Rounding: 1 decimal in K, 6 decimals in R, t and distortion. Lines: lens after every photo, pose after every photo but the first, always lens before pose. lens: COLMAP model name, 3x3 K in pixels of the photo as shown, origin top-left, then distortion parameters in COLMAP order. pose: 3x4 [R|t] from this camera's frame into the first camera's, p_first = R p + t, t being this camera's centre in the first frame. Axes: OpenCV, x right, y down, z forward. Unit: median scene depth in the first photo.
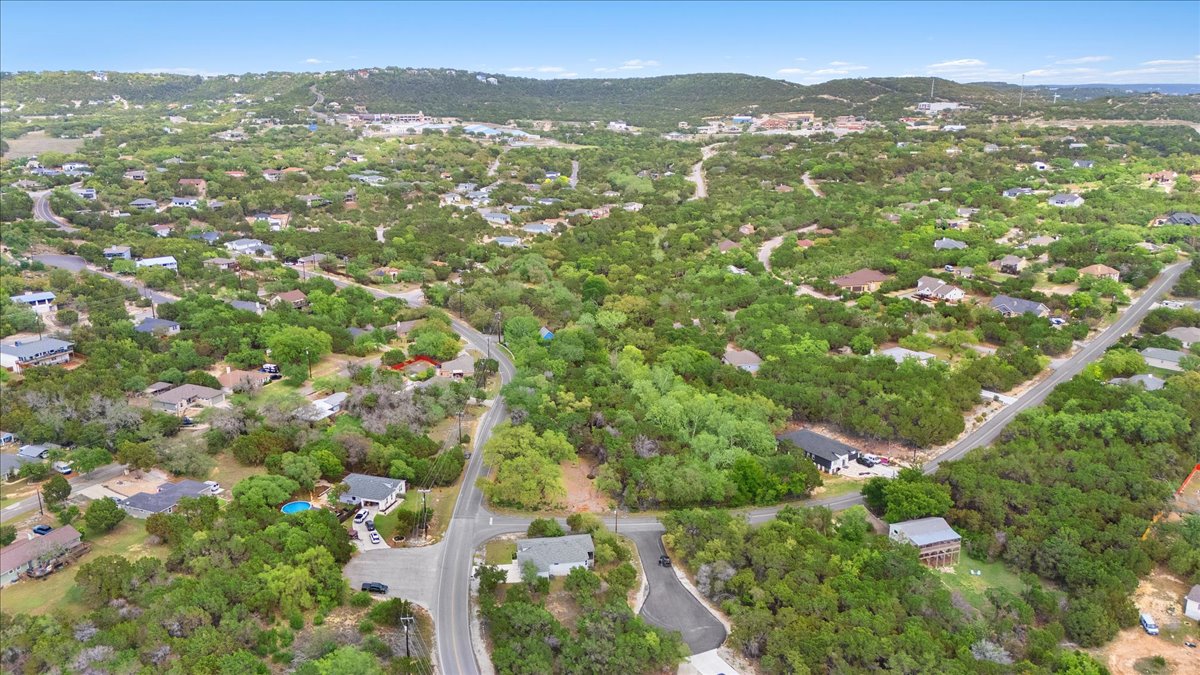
lens RADIAL K [[898.3, 0, 598.7], [0, 898.3, 338.2], [0, 0, 1]] dist [0.067067, -0.062993]
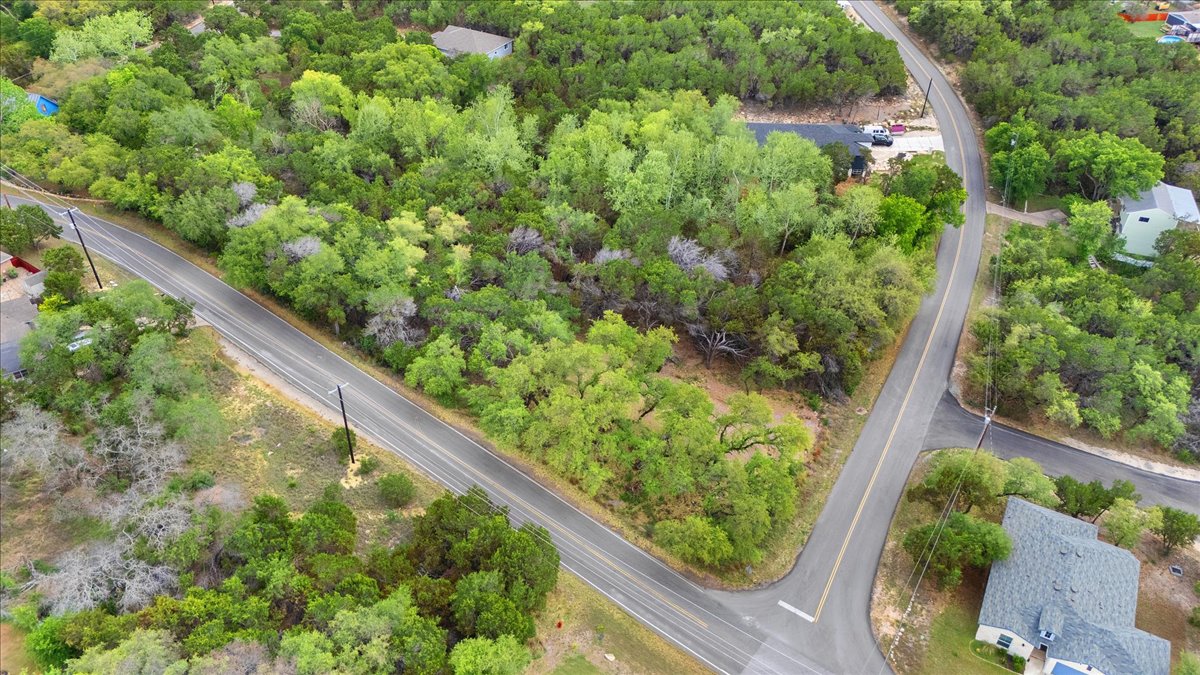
lens RADIAL K [[898.3, 0, 605.4], [0, 898.3, 339.1], [0, 0, 1]] dist [0.067067, -0.062993]
pose [[0.613722, -0.460226, 0.641512, -0.182202], [0.194362, 0.875595, 0.442218, -0.037236], [-0.765225, -0.146713, 0.626822, 0.436639]]
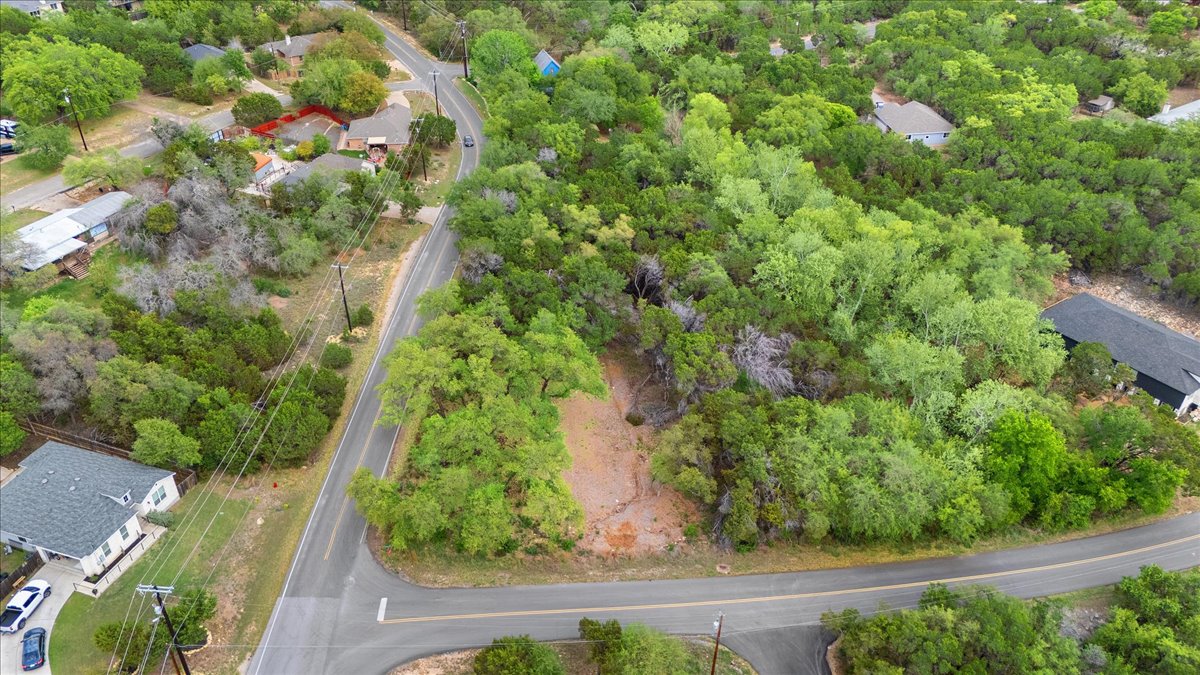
lens RADIAL K [[898.3, 0, 599.5], [0, 898.3, 341.2], [0, 0, 1]] dist [0.067067, -0.062993]
pose [[0.999717, 0.019326, -0.013878, -0.012572], [-0.014115, 0.951296, 0.307956, -0.012319], [0.019154, -0.307673, 0.951299, 0.346696]]
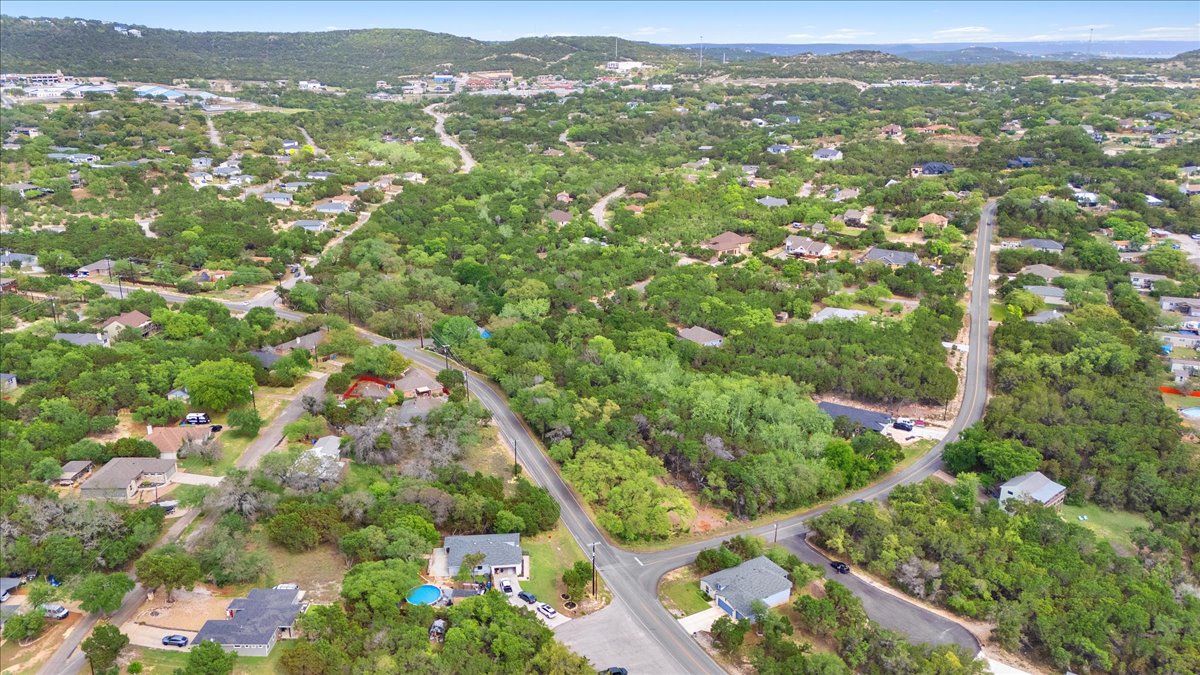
lens RADIAL K [[898.3, 0, 602.4], [0, 898.3, 337.5], [0, 0, 1]] dist [0.067067, -0.062993]
pose [[0.923784, -0.114772, 0.365309, -0.231278], [0.098435, 0.993141, 0.063105, -0.037212], [-0.370046, -0.022336, 0.928745, 0.105533]]
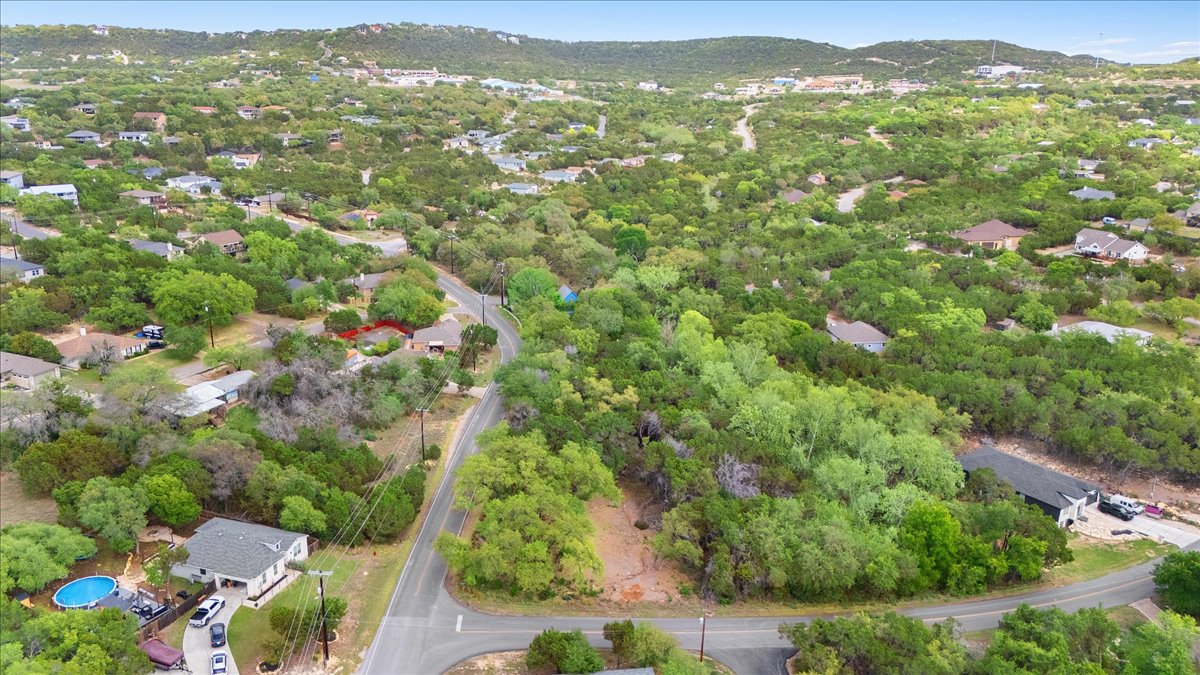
lens RADIAL K [[898.3, 0, 597.0], [0, 898.3, 334.2], [0, 0, 1]] dist [0.067067, -0.062993]
pose [[0.999534, 0.020564, -0.022572, -0.016054], [-0.020222, 0.999679, 0.015248, 0.013098], [0.022879, -0.014784, 0.999629, 0.247383]]
